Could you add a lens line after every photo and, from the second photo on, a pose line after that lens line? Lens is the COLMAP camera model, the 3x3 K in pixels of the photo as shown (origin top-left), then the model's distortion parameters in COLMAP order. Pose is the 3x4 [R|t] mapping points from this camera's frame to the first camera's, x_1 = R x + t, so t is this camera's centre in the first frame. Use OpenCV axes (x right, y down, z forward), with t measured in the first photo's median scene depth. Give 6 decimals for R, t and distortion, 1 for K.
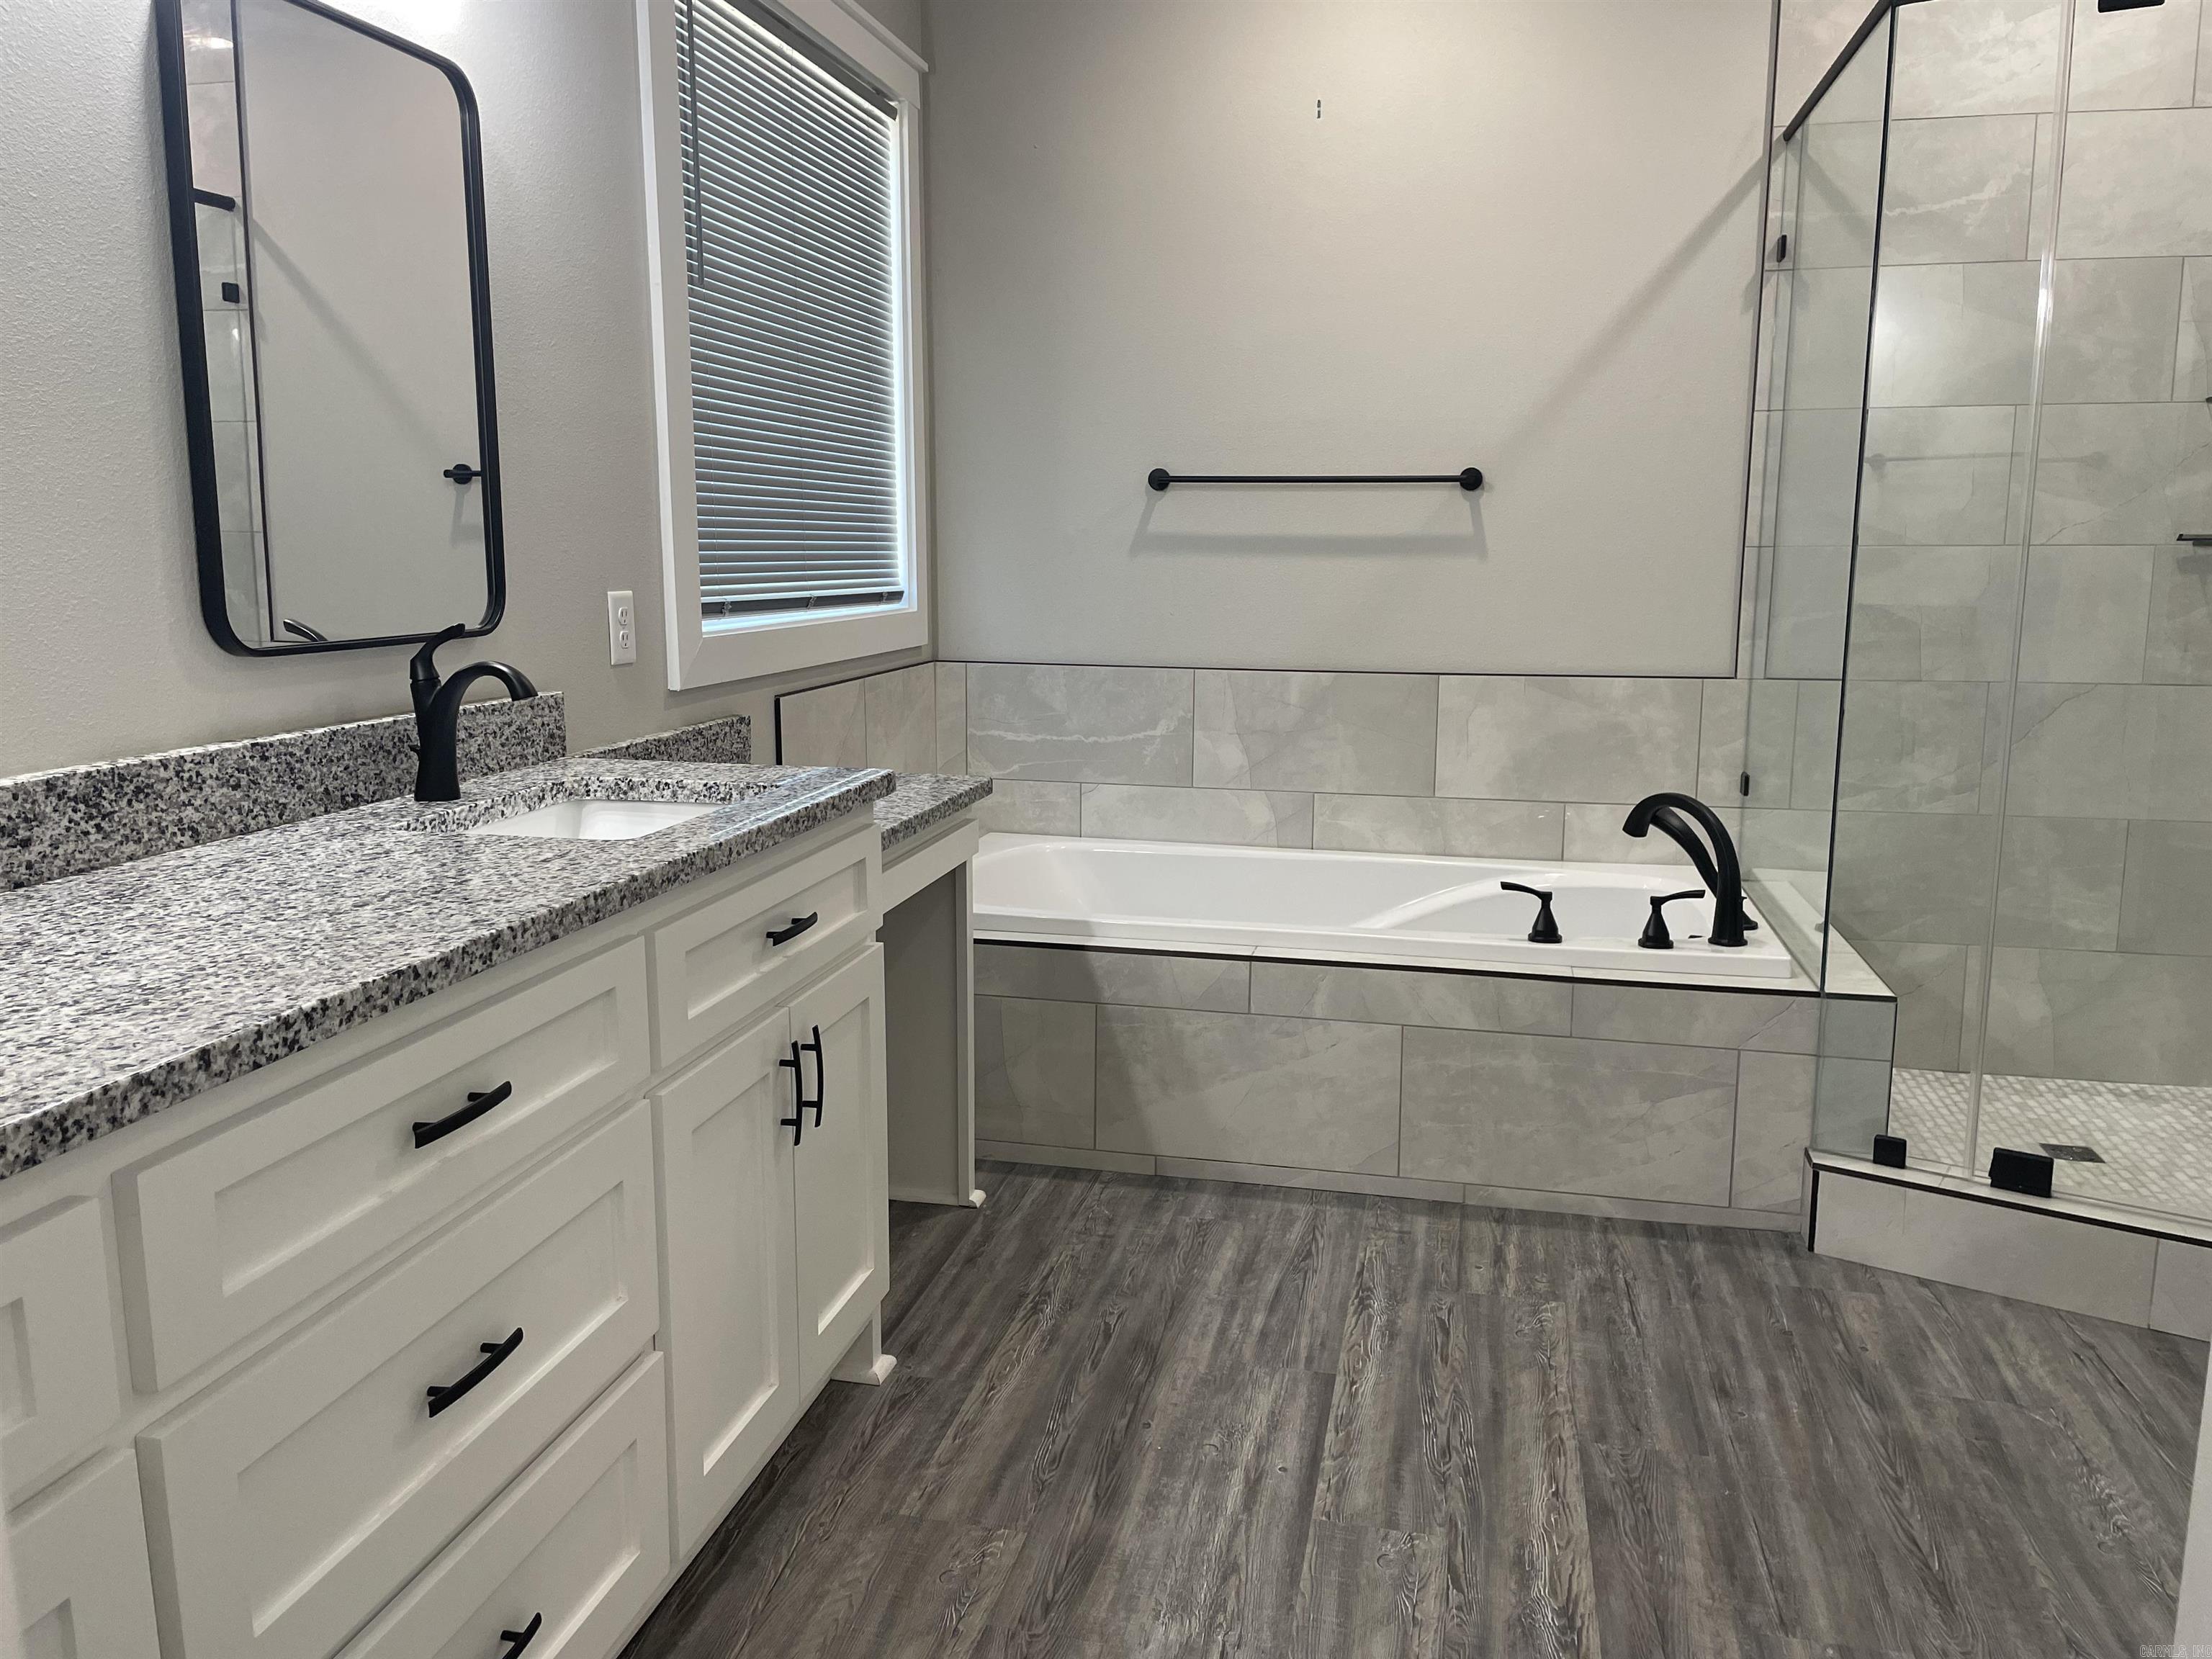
lens RADIAL K [[1661.8, 0, 1109.9], [0, 1661.8, 810.6], [0, 0, 1]] dist [0.092950, -0.115358]
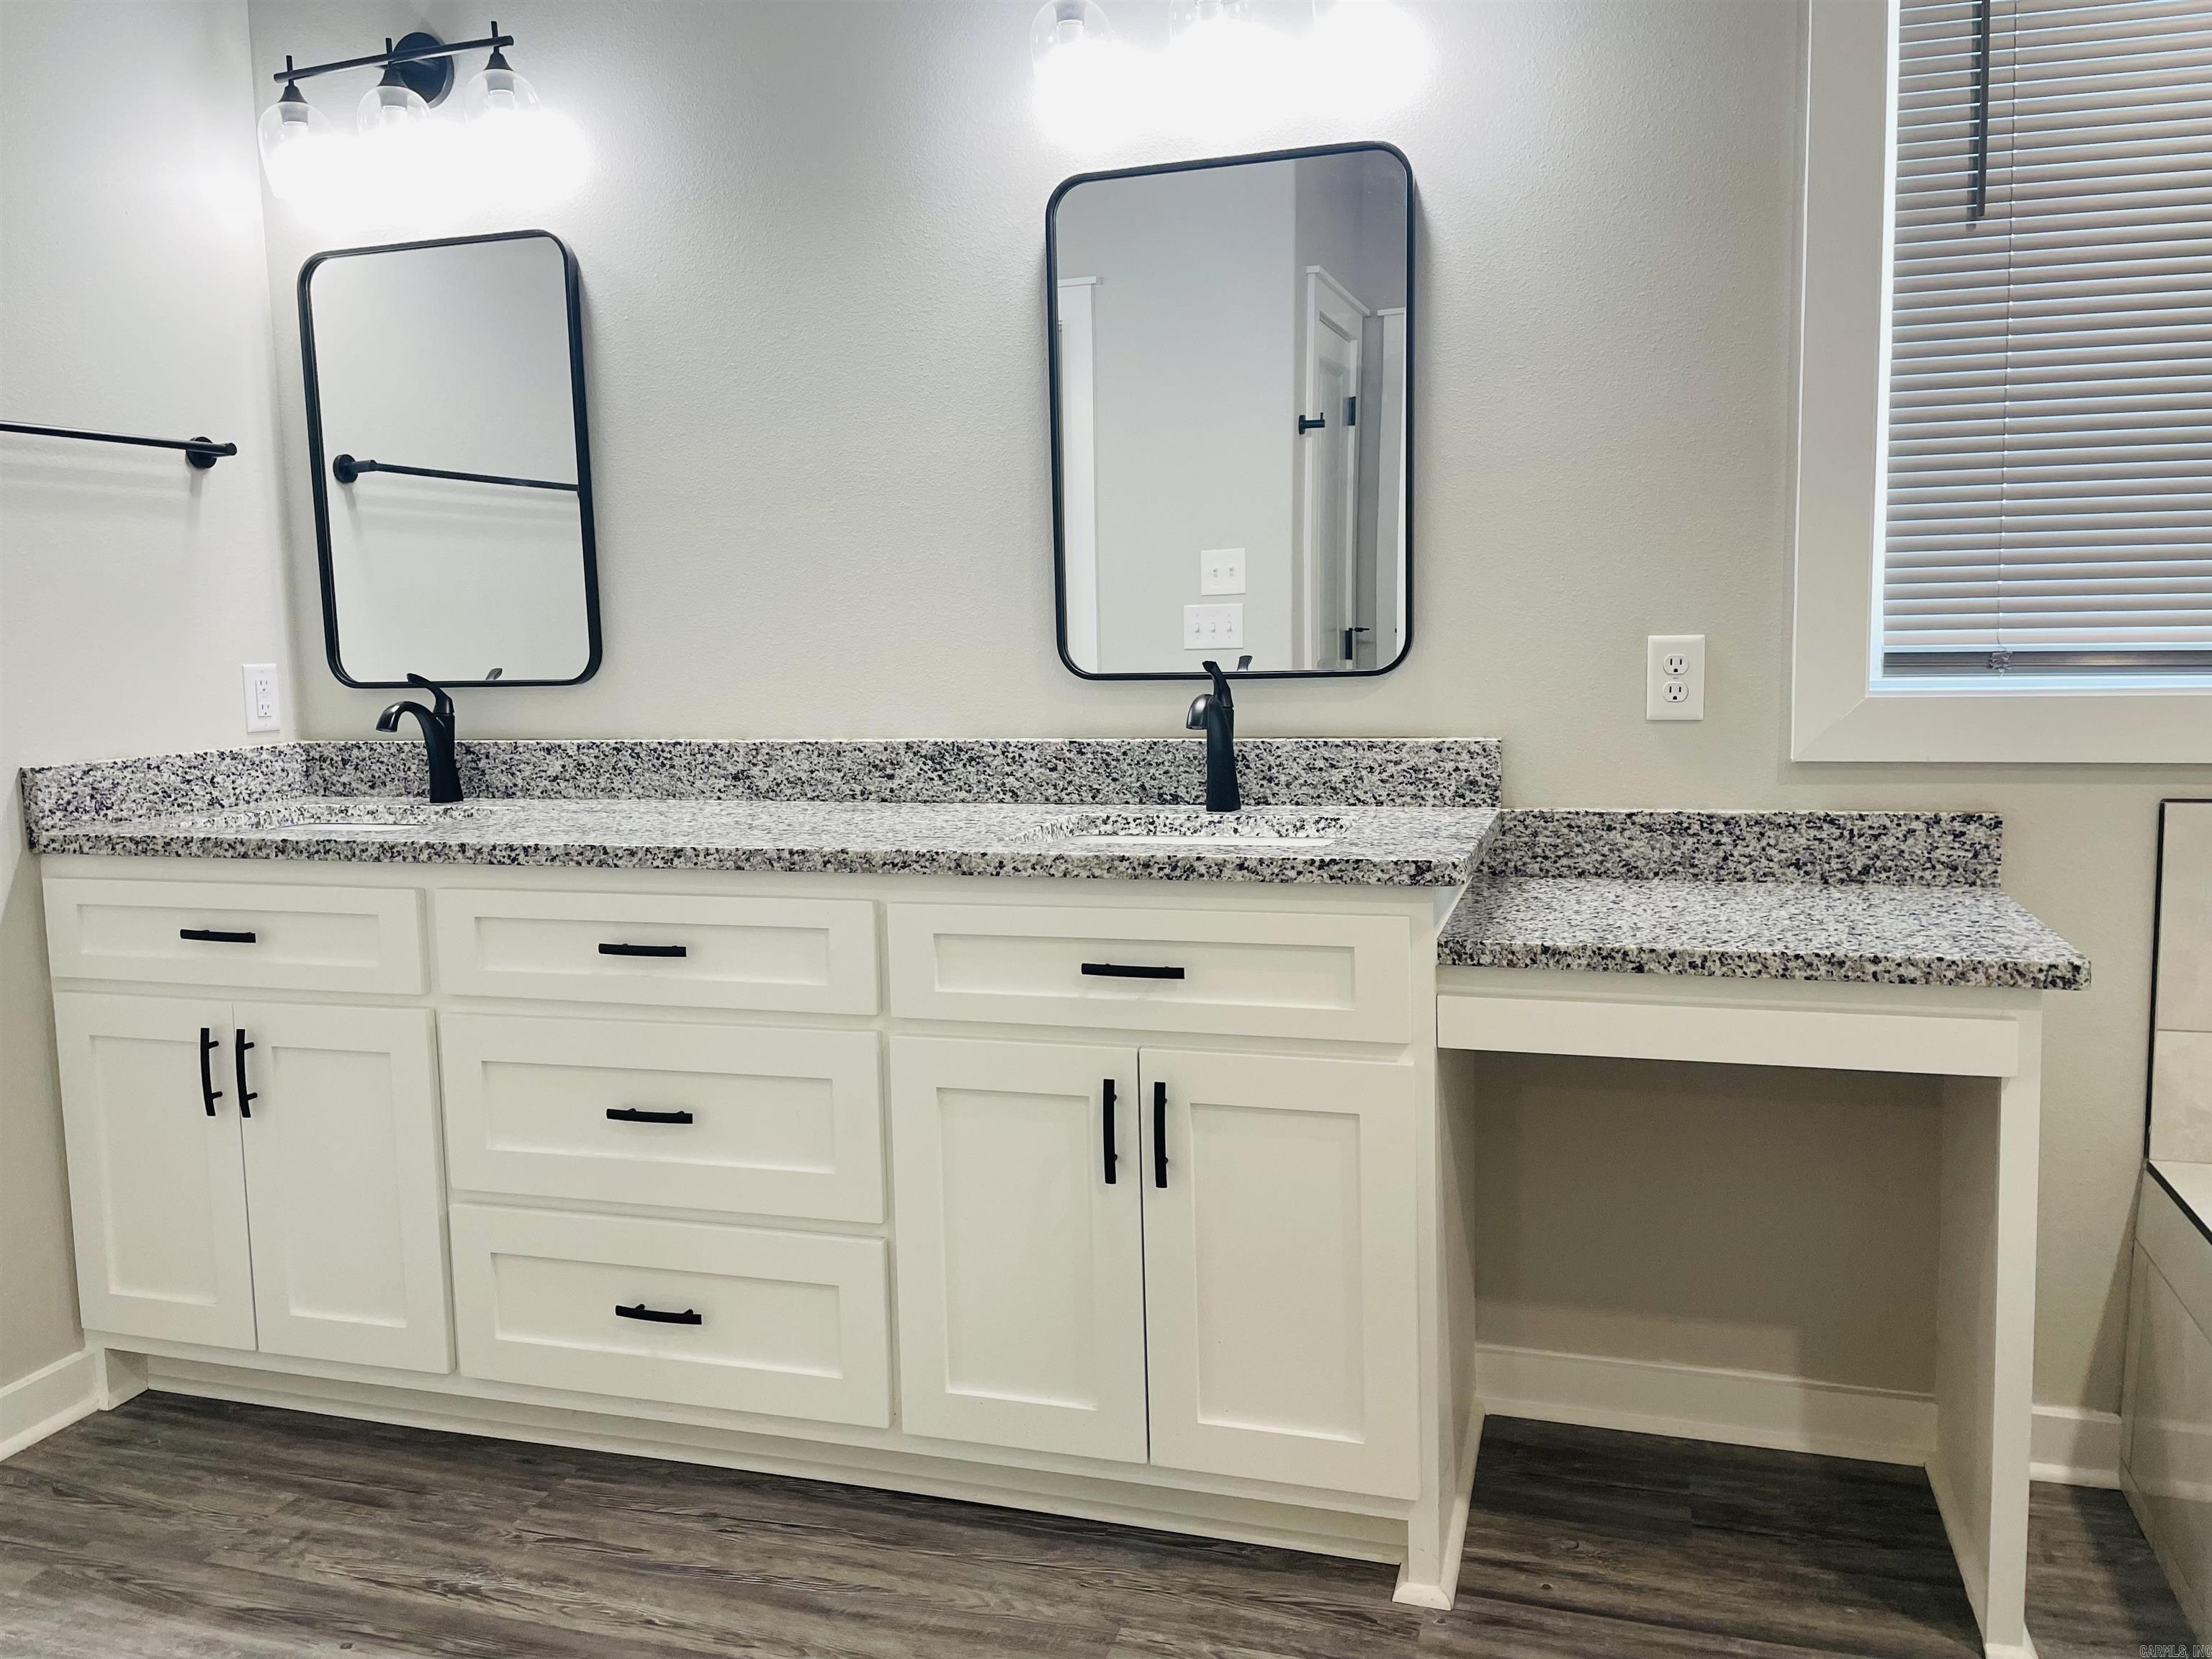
lens RADIAL K [[1661.8, 0, 1111.2], [0, 1661.8, 821.1], [0, 0, 1]] dist [0.092950, -0.115358]
pose [[-0.082975, 0.114922, -0.989903, 0.617812], [-0.140171, 0.982107, 0.125766, -0.110370], [0.986644, 0.149191, -0.065382, 0.826159]]
